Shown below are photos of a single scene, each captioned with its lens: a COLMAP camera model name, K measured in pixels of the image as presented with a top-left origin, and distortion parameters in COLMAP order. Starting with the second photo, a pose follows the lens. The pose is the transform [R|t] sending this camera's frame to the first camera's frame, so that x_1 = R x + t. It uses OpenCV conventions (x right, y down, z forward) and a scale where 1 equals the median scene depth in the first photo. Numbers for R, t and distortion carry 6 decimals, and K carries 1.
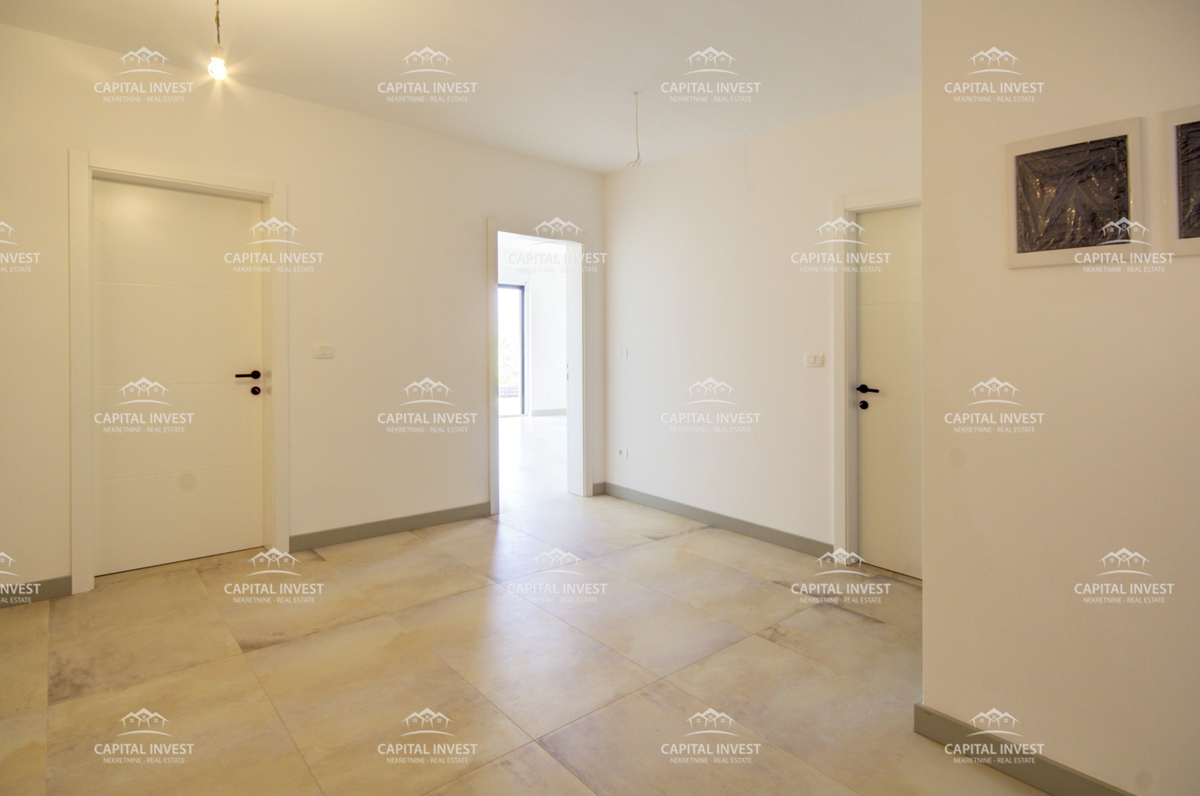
lens RADIAL K [[613.5, 0, 600.0], [0, 613.5, 398.0], [0, 0, 1]] dist [-0.000023, 0.000236]
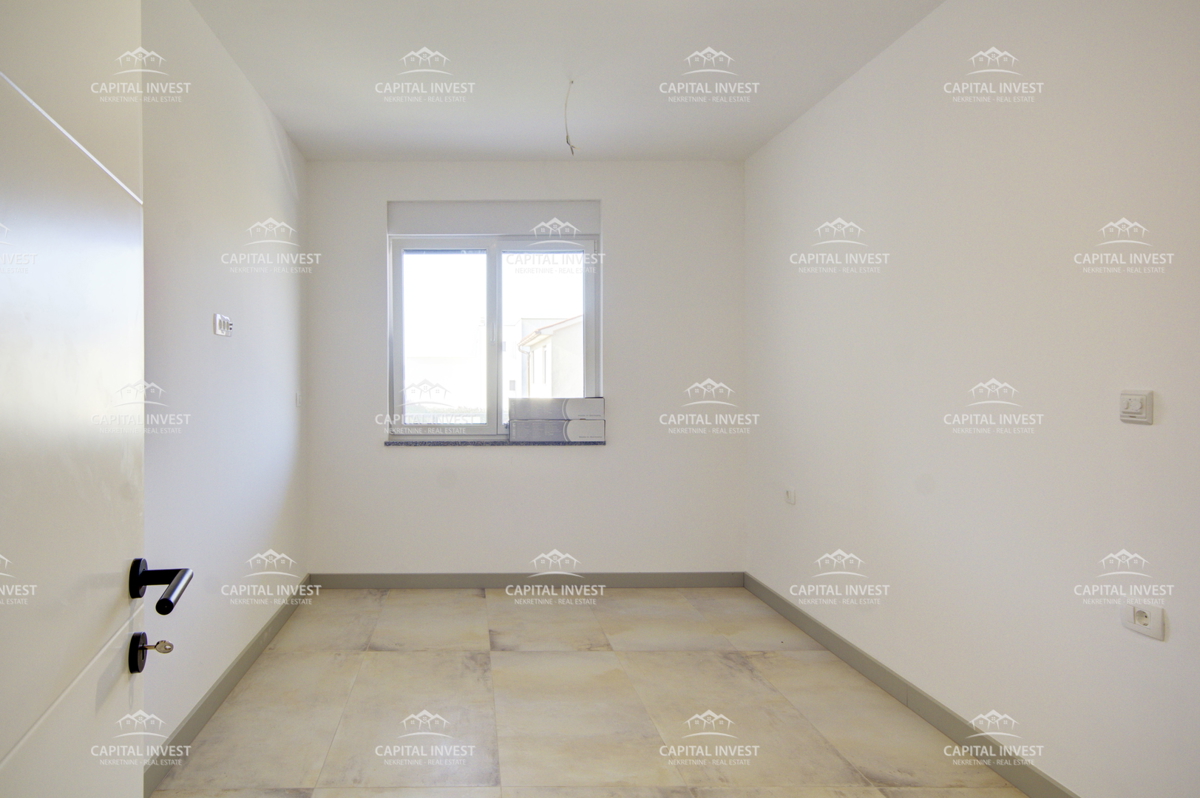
lens RADIAL K [[615.3, 0, 598.3], [0, 615.3, 399.1], [0, 0, 1]] dist [-0.000195, 0.000230]
pose [[1.000000, 0.000105, 0.000706, -0.924974], [-0.000105, 1.000000, 0.000287, -0.000198], [-0.000706, -0.000287, 1.000000, -0.000677]]
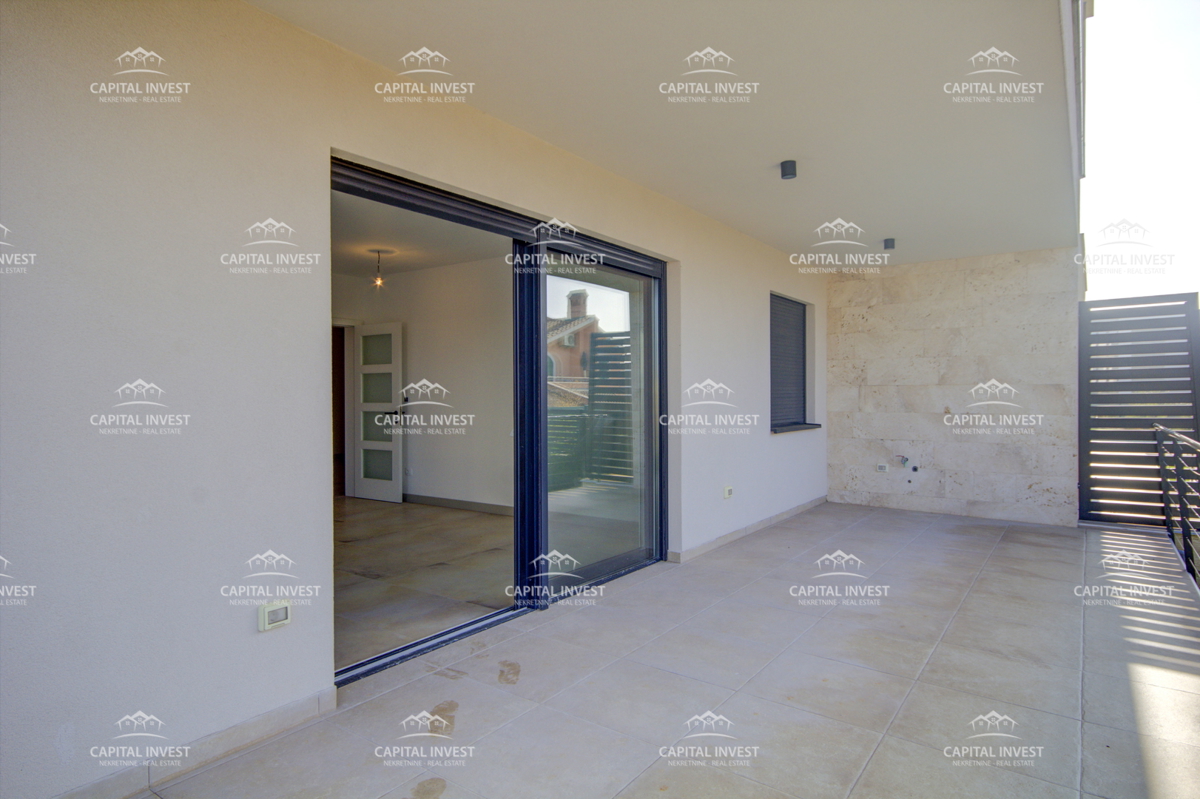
lens RADIAL K [[615.3, 0, 598.3], [0, 615.3, 399.6], [0, 0, 1]] dist [-0.000195, 0.000230]
pose [[1.000000, -0.000029, 0.000324, 0.462602], [0.000029, 1.000000, -0.000055, 0.000126], [-0.000324, 0.000055, 1.000000, 0.000275]]
